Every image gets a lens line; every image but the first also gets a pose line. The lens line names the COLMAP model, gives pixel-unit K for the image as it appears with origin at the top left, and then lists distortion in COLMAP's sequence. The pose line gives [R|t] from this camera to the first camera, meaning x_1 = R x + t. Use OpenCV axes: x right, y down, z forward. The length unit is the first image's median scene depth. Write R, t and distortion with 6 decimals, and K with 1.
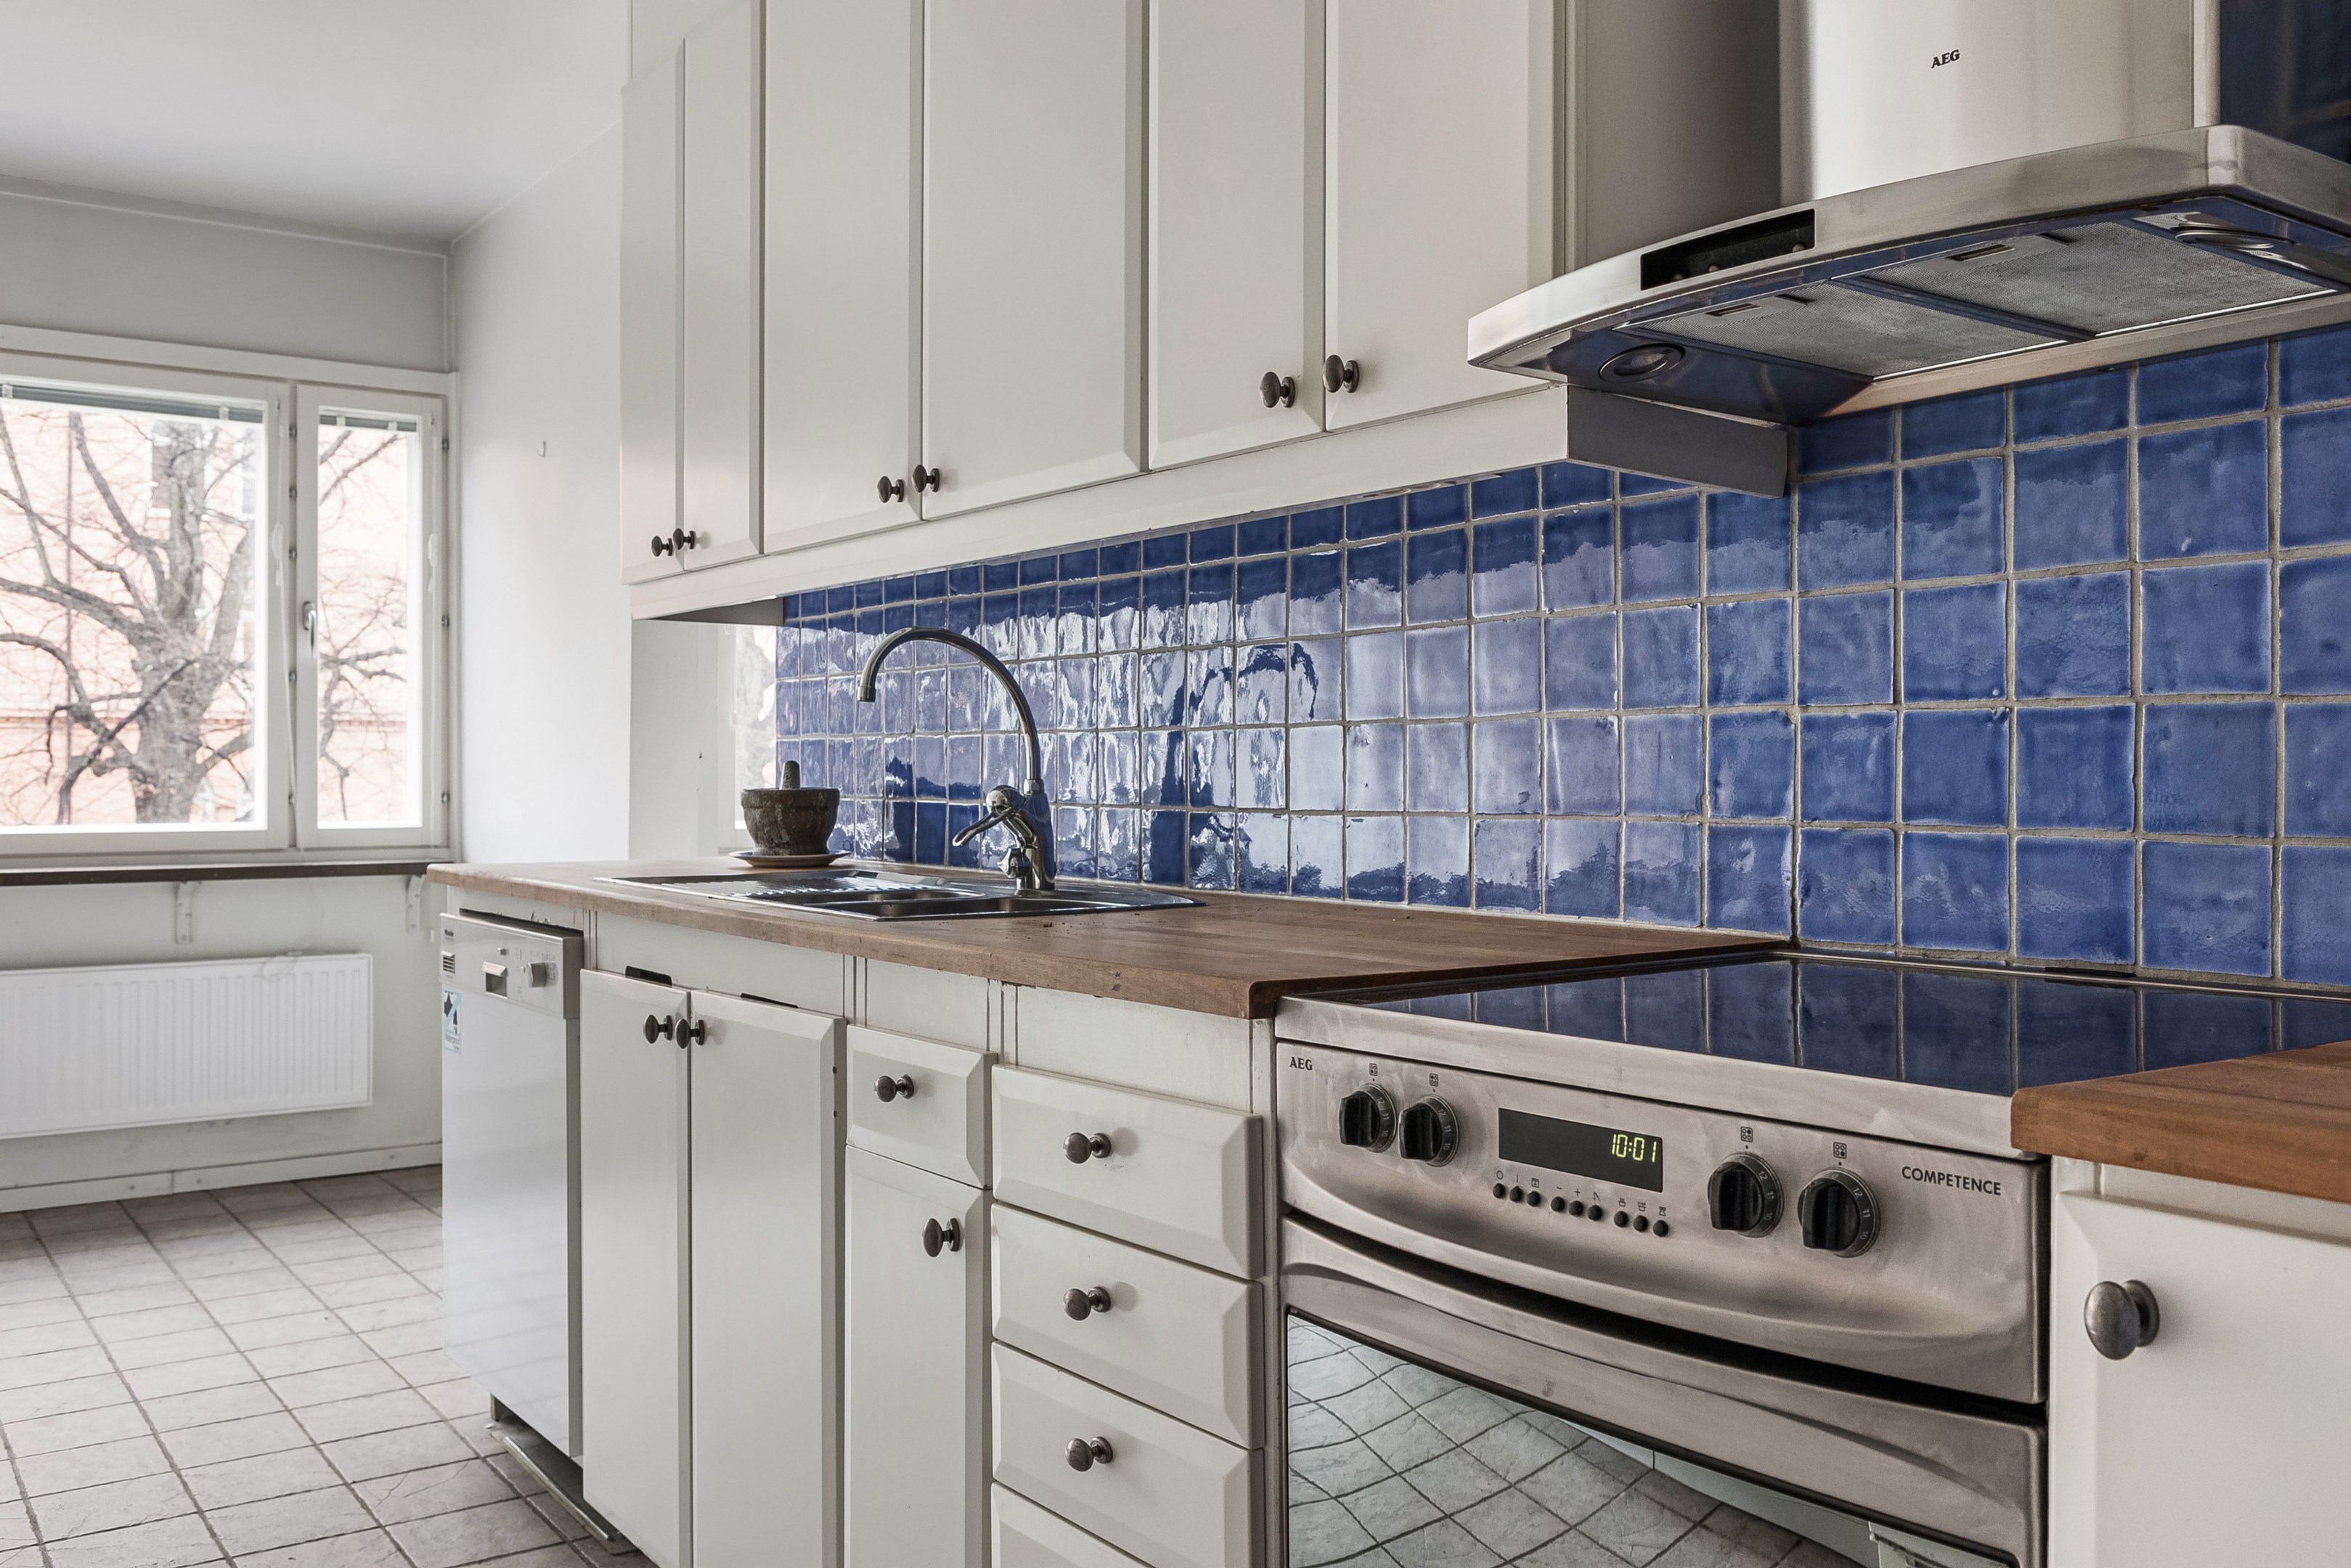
lens RADIAL K [[2047.5, 0, 1224.6], [0, 2047.5, 775.4], [0, 0, 1]] dist [-0.014176, 0.024514]
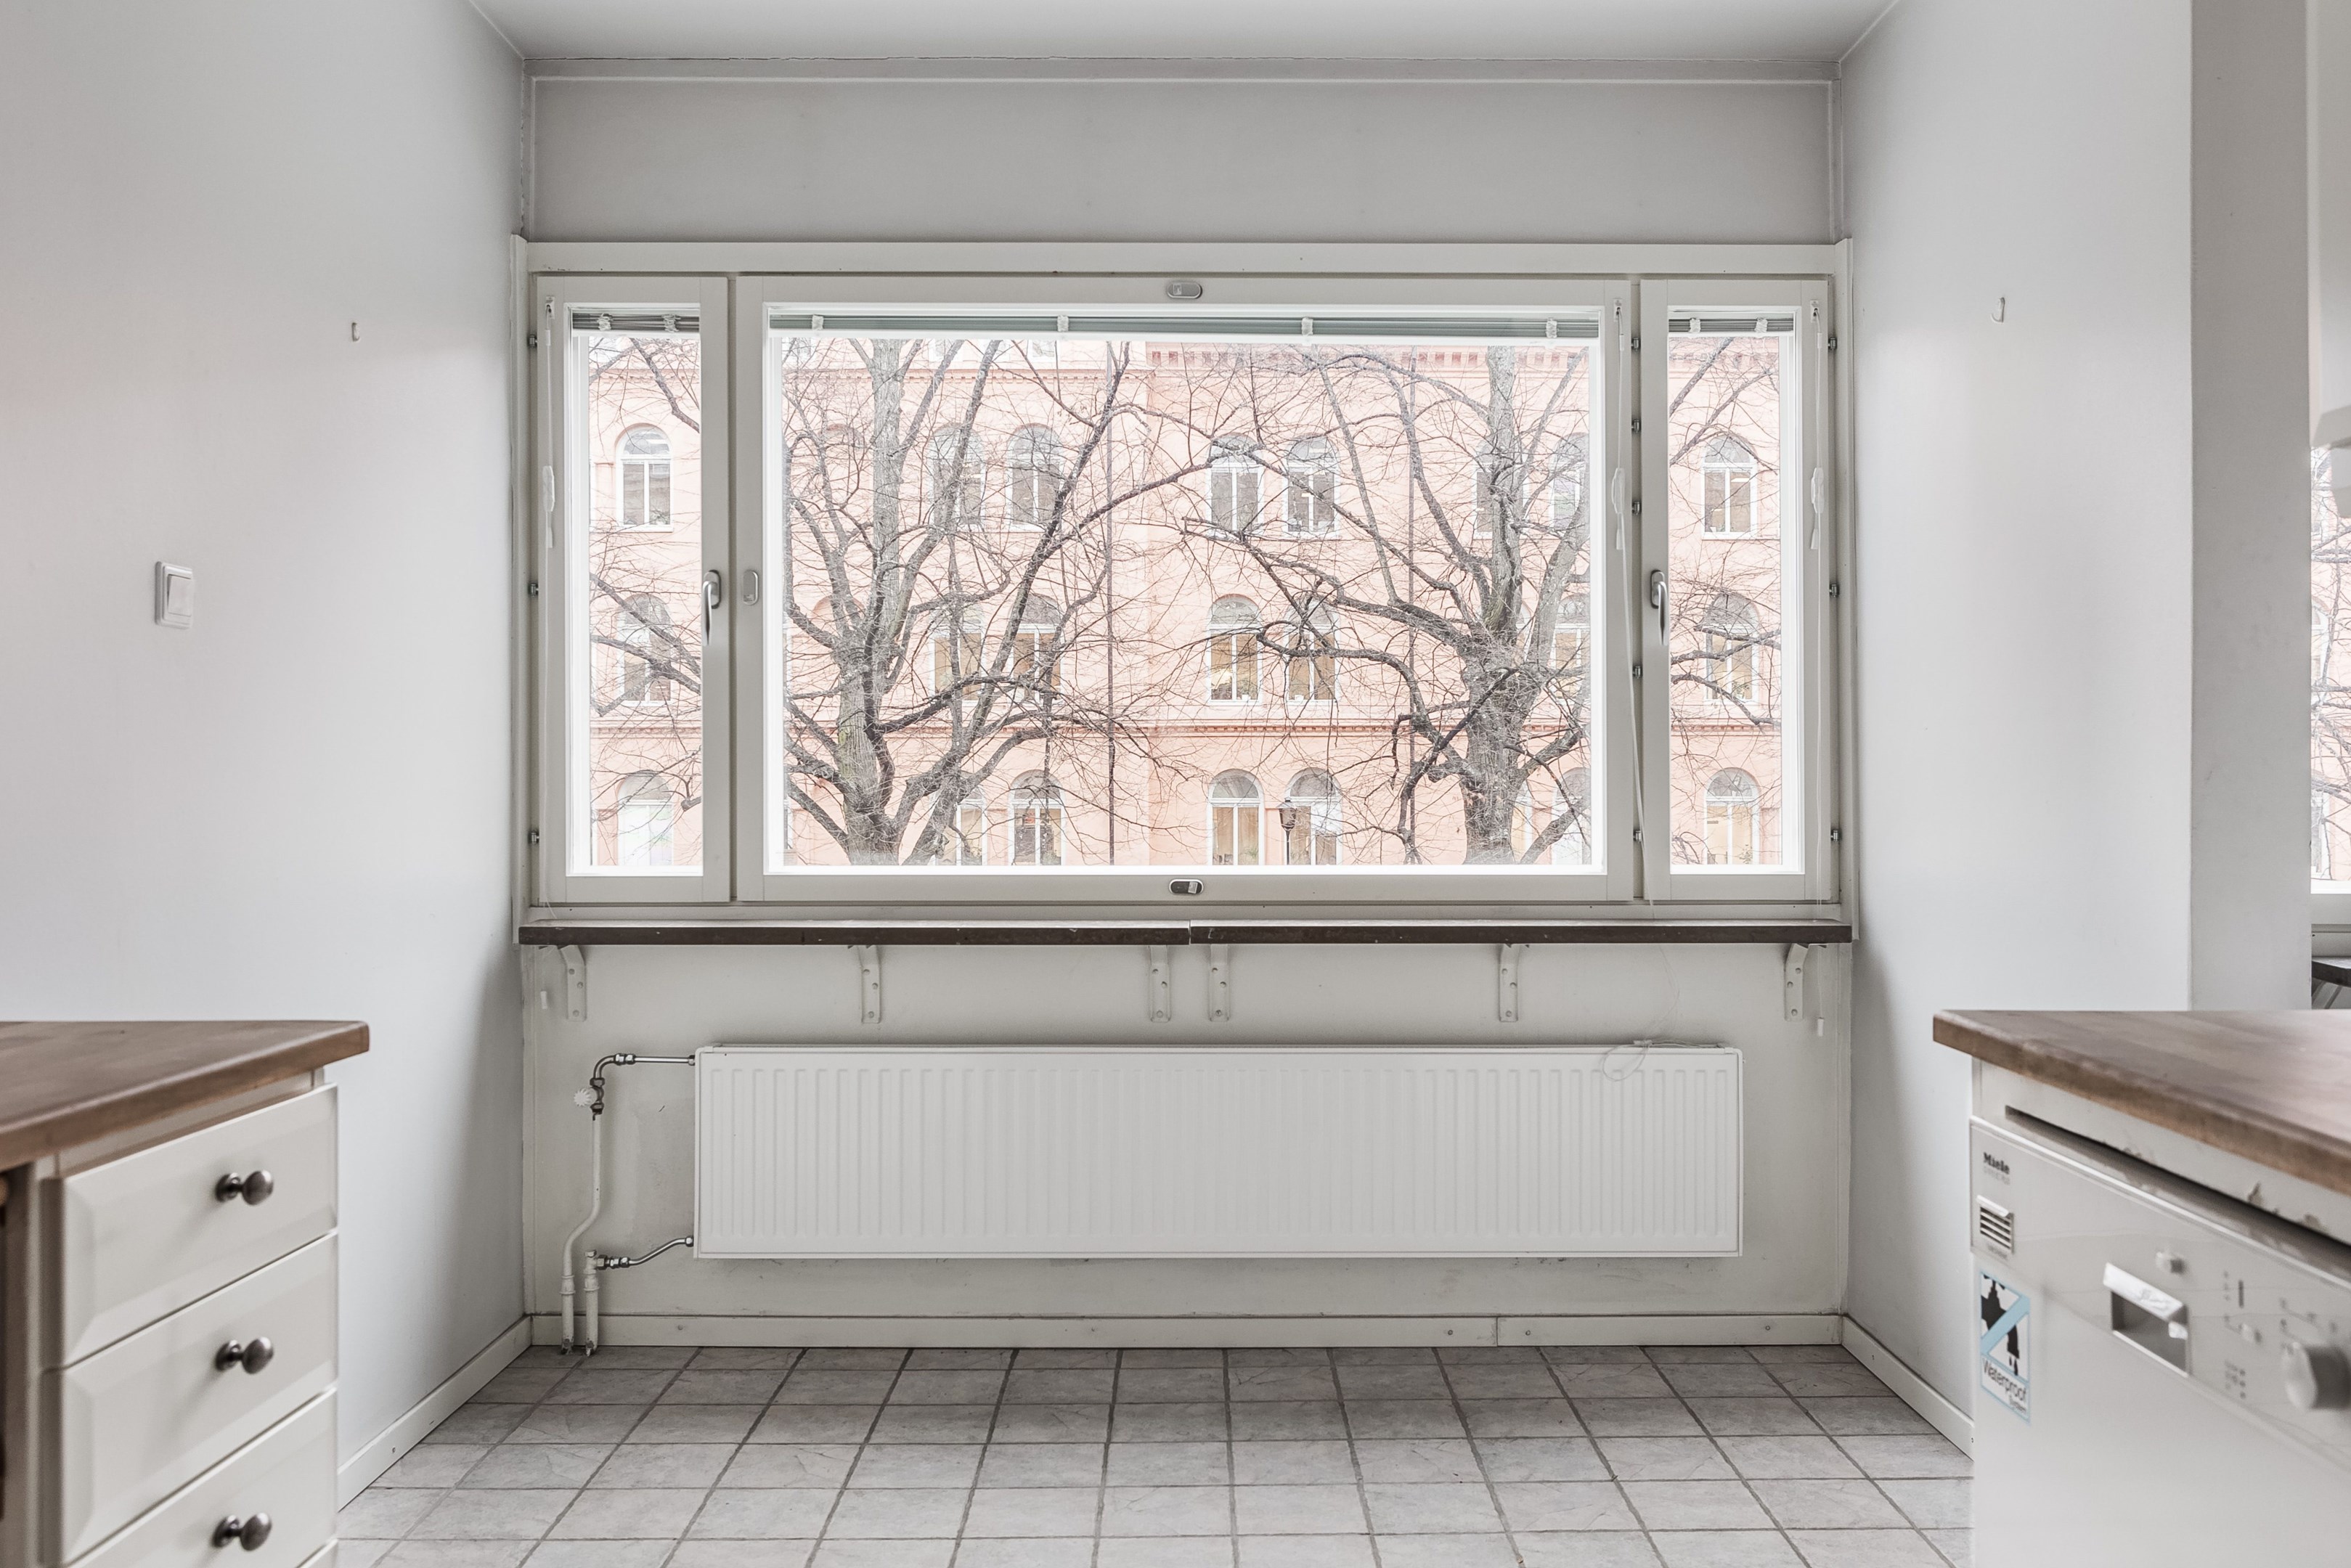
lens RADIAL K [[2047.5, 0, 1175.0], [0, 2047.5, 709.9], [0, 0, 1]] dist [-0.014176, 0.024514]
pose [[0.807188, -0.018863, -0.589993, -0.147950], [-0.000464, 0.999469, -0.032590, -0.009409], [0.590294, 0.026580, 0.806751, 0.290212]]
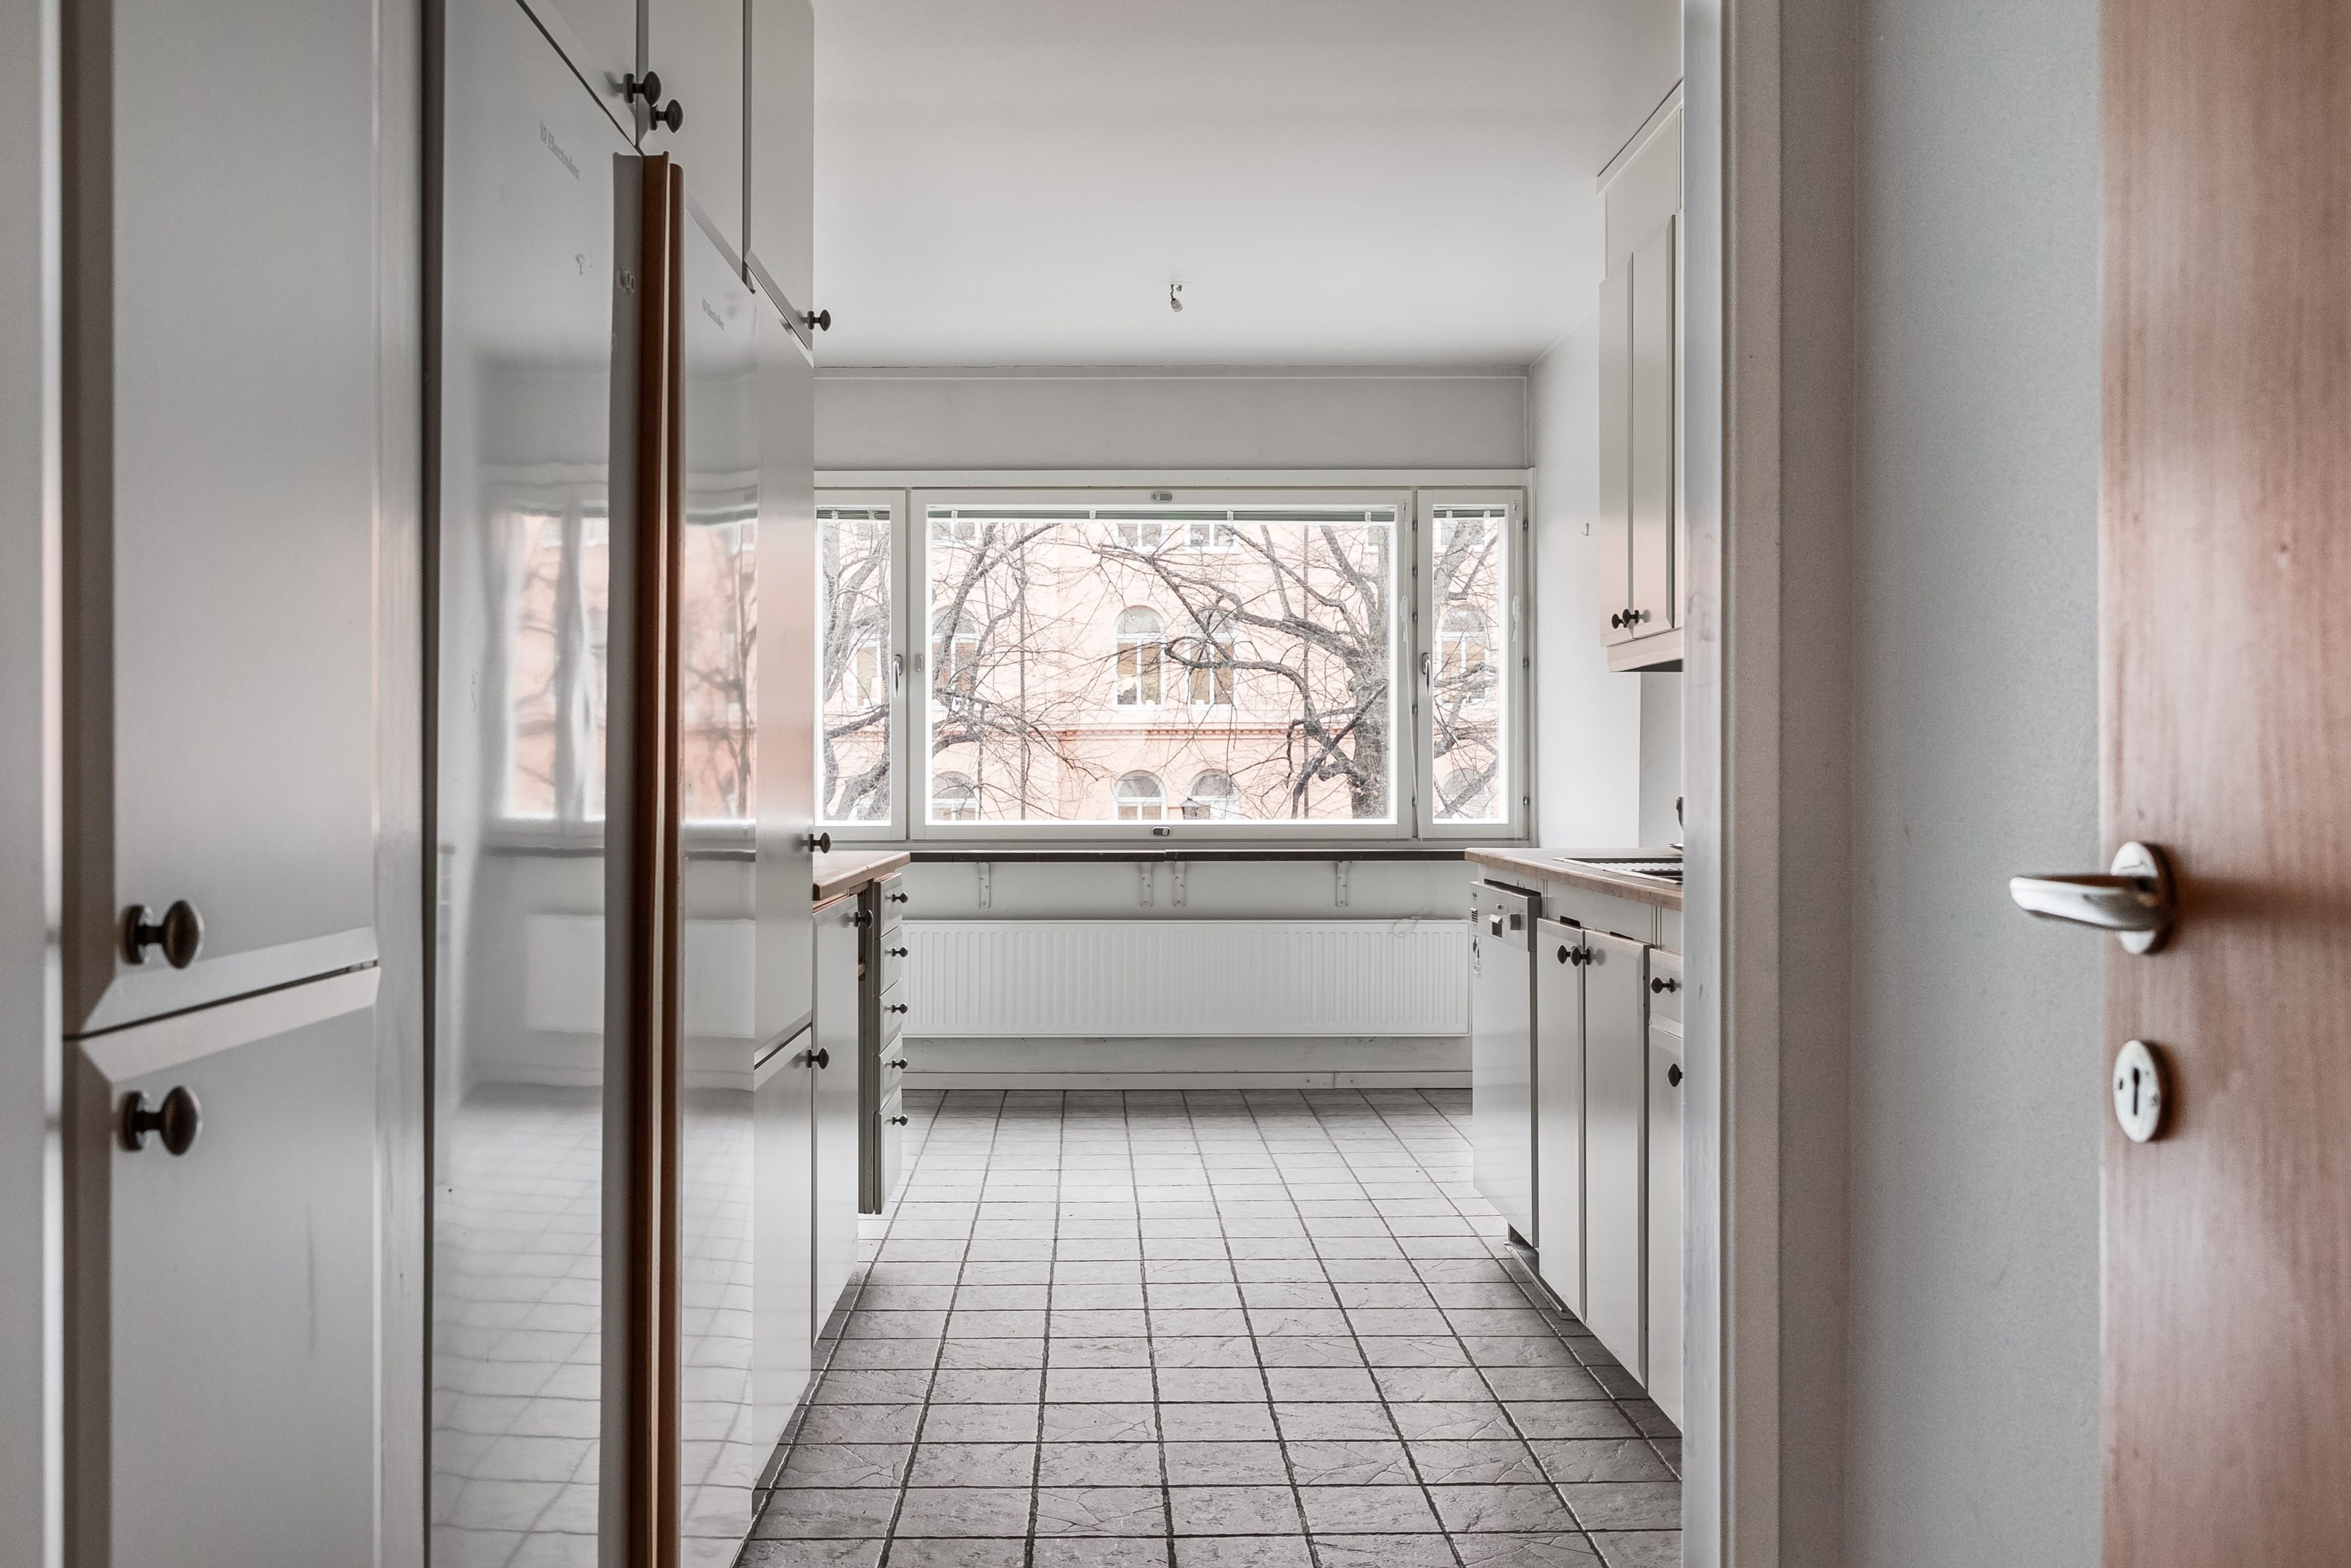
lens RADIAL K [[2047.5, 0, 1098.2], [0, 2047.5, 812.1], [0, 0, 1]] dist [-0.014176, 0.024514]
pose [[0.814794, 0.008428, -0.579689, 0.146495], [0.001411, 0.999863, 0.016520, -0.003735], [0.579749, -0.014279, 0.814670, -0.202688]]
